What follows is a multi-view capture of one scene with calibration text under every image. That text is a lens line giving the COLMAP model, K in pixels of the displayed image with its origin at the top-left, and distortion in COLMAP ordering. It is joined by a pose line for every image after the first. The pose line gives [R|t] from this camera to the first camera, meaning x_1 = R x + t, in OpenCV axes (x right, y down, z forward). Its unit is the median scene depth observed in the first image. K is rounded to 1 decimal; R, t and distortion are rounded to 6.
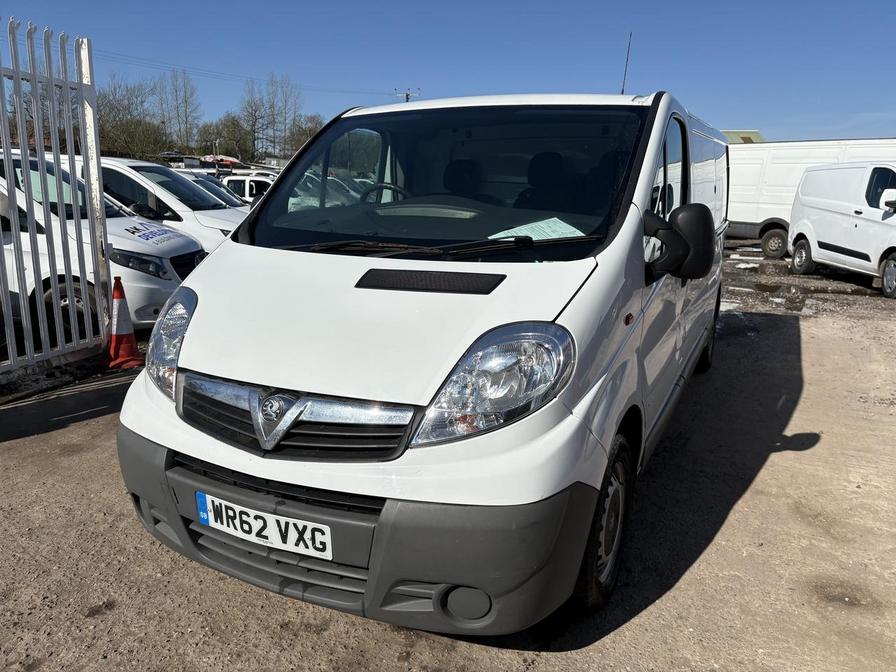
lens RADIAL K [[687.8, 0, 448.0], [0, 687.8, 336.0], [0, 0, 1]] dist [0.020633, -0.009043]
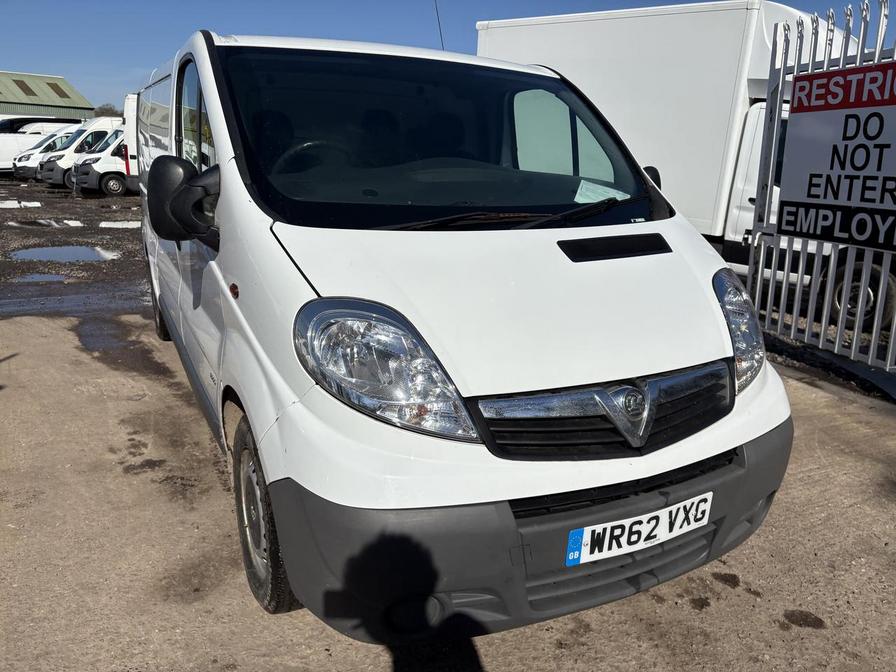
lens RADIAL K [[687.8, 0, 448.0], [0, 687.8, 336.0], [0, 0, 1]] dist [0.020633, -0.009043]
pose [[0.594311, -0.198923, 0.779246, -1.008959], [0.149432, 0.979368, 0.136042, -0.128151], [-0.790231, 0.035593, 0.611775, 0.590822]]
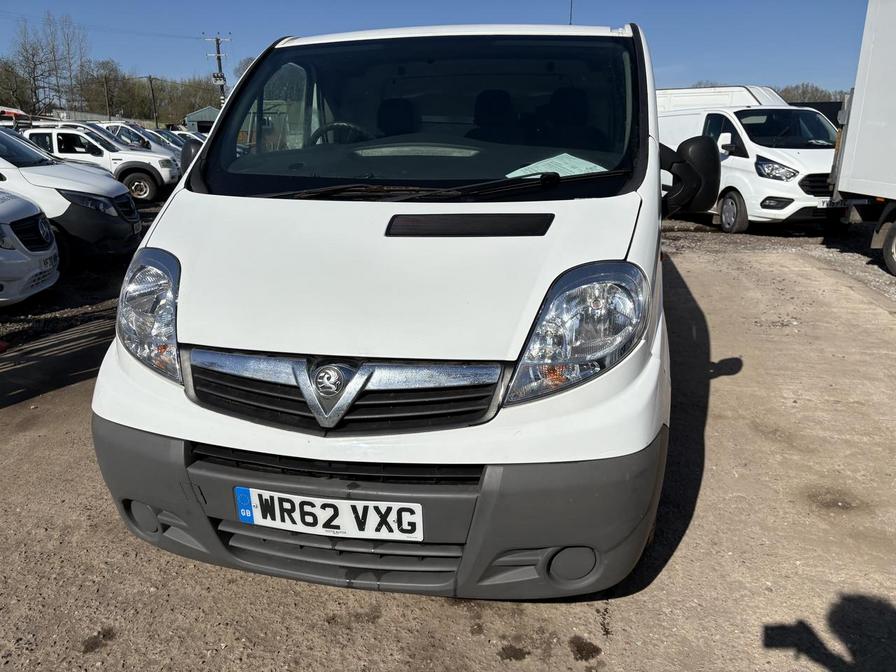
lens RADIAL K [[687.8, 0, 448.0], [0, 687.8, 336.0], [0, 0, 1]] dist [0.020633, -0.009043]
pose [[0.968083, -0.082148, 0.236787, -0.288906], [0.066899, 0.995177, 0.071743, -0.001012], [-0.241538, -0.053613, 0.968909, 0.124938]]
